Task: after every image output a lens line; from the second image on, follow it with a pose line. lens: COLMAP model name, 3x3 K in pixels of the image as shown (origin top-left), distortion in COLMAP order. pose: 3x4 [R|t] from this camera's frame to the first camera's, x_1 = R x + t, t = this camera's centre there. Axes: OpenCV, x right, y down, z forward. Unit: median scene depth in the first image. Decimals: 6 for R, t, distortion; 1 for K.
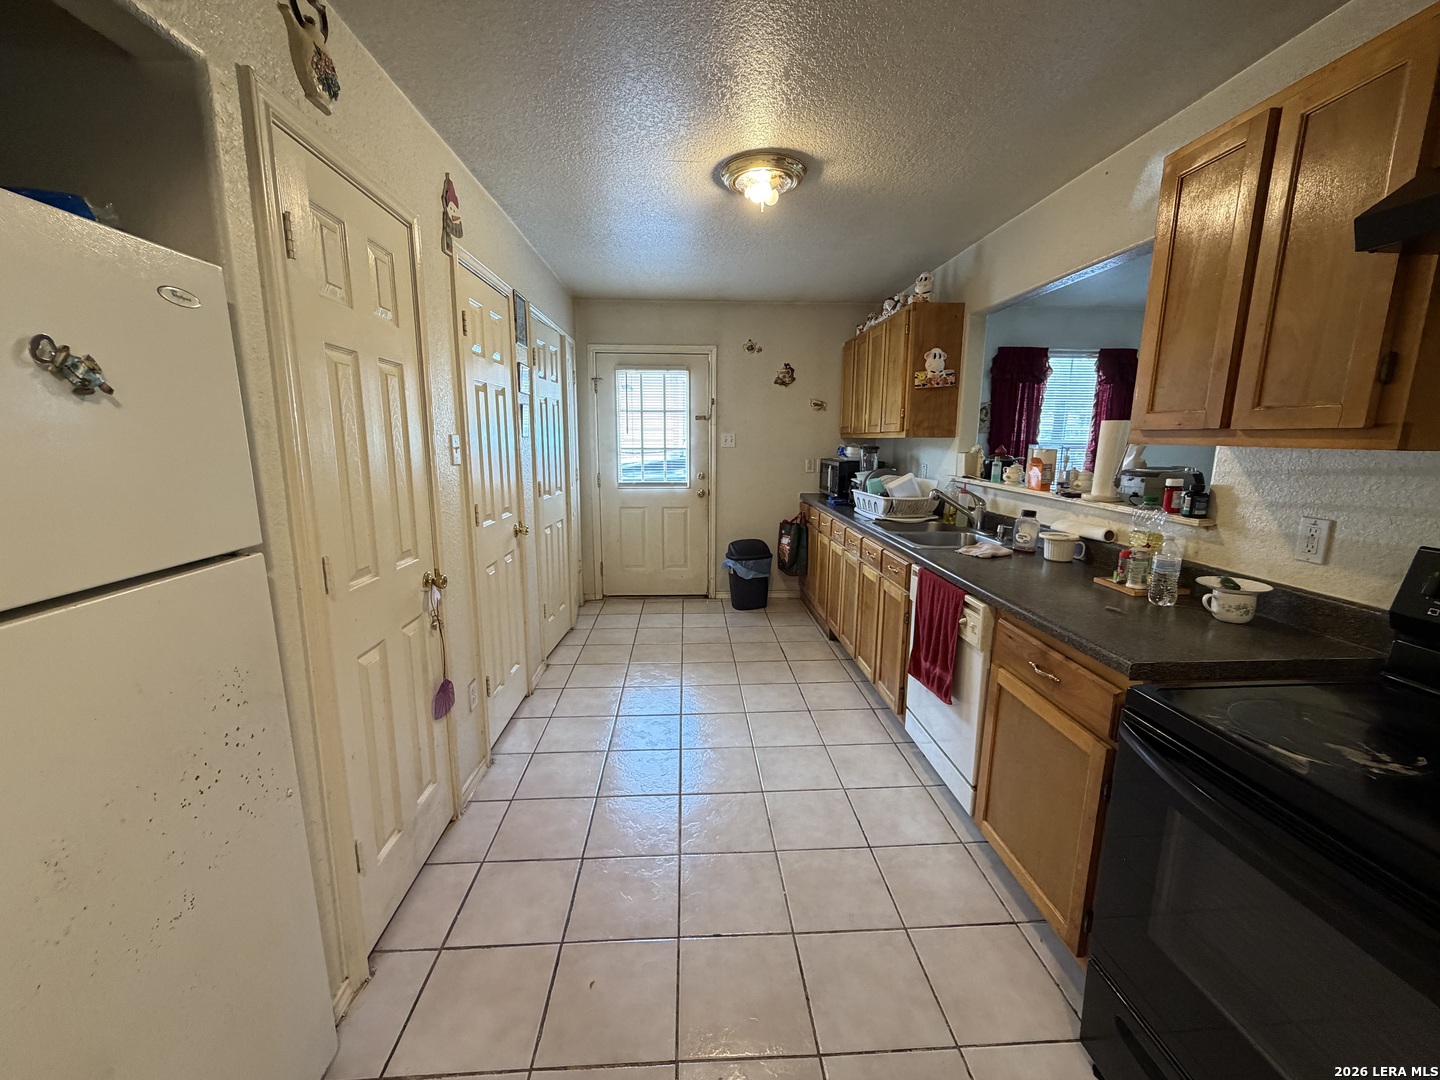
lens RADIAL K [[576.3, 0, 717.1], [0, 576.3, 538.1], [0, 0, 1]] dist [0.002352, 0.000054]
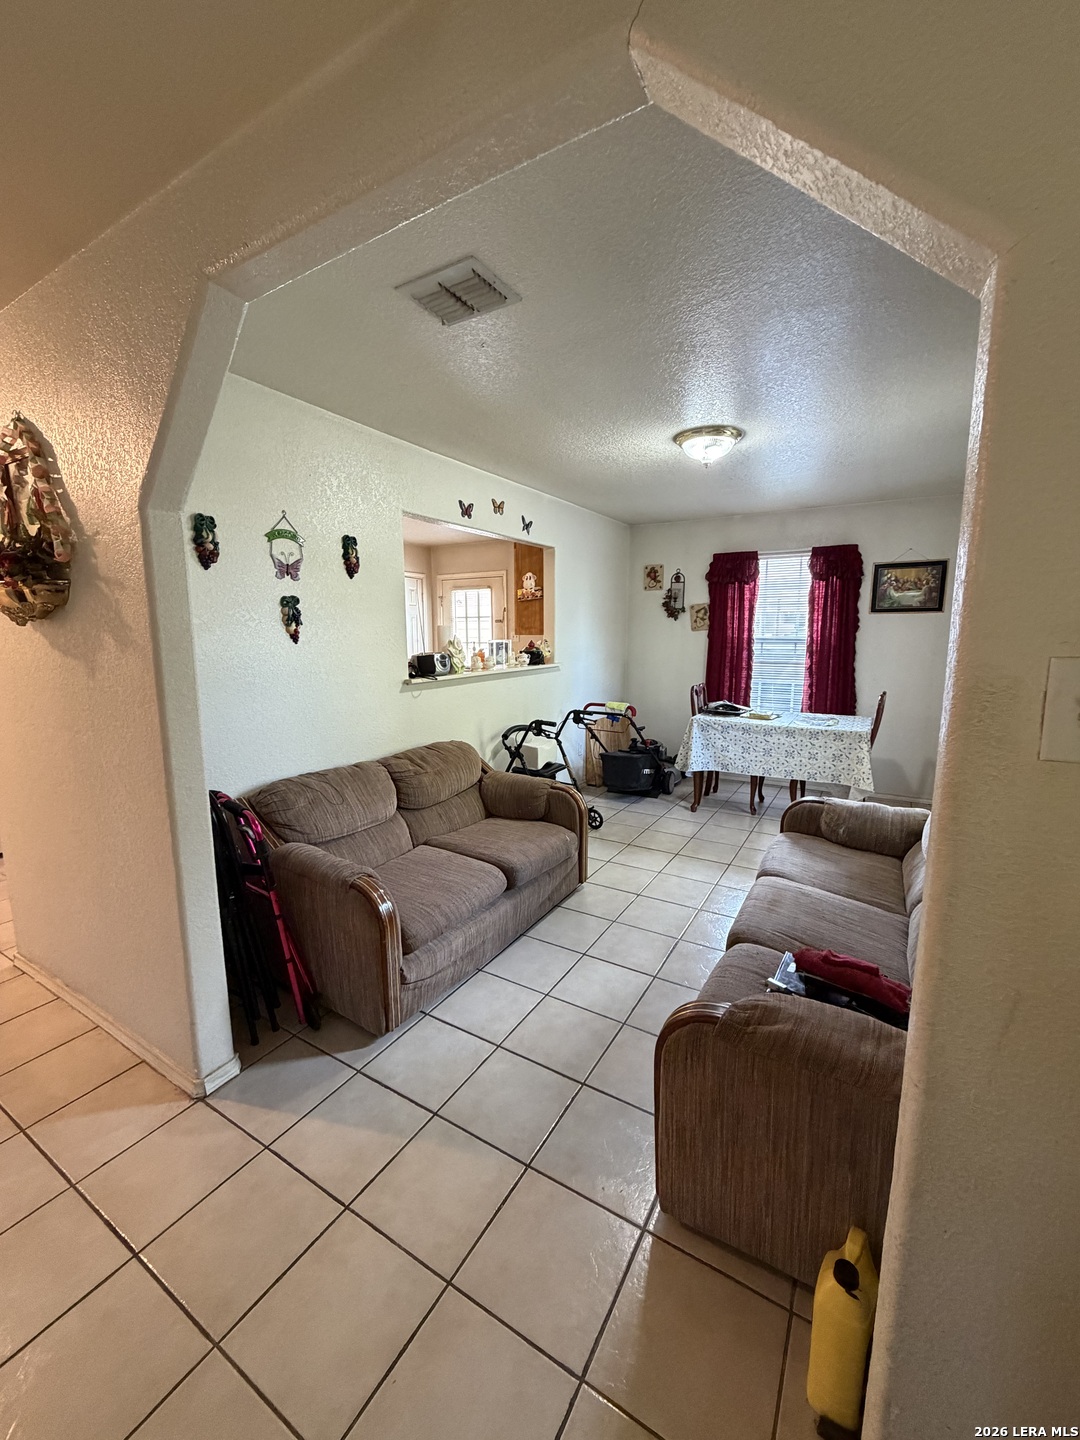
lens RADIAL K [[576.3, 0, 541.3], [0, 576.3, 718.6], [0, 0, 1]] dist [0.002352, 0.000054]
pose [[0.830710, 0.075896, -0.551508, 0.867857], [-0.089386, 0.995994, 0.002426, 0.017465], [0.549483, 0.047282, 0.834166, -0.110874]]
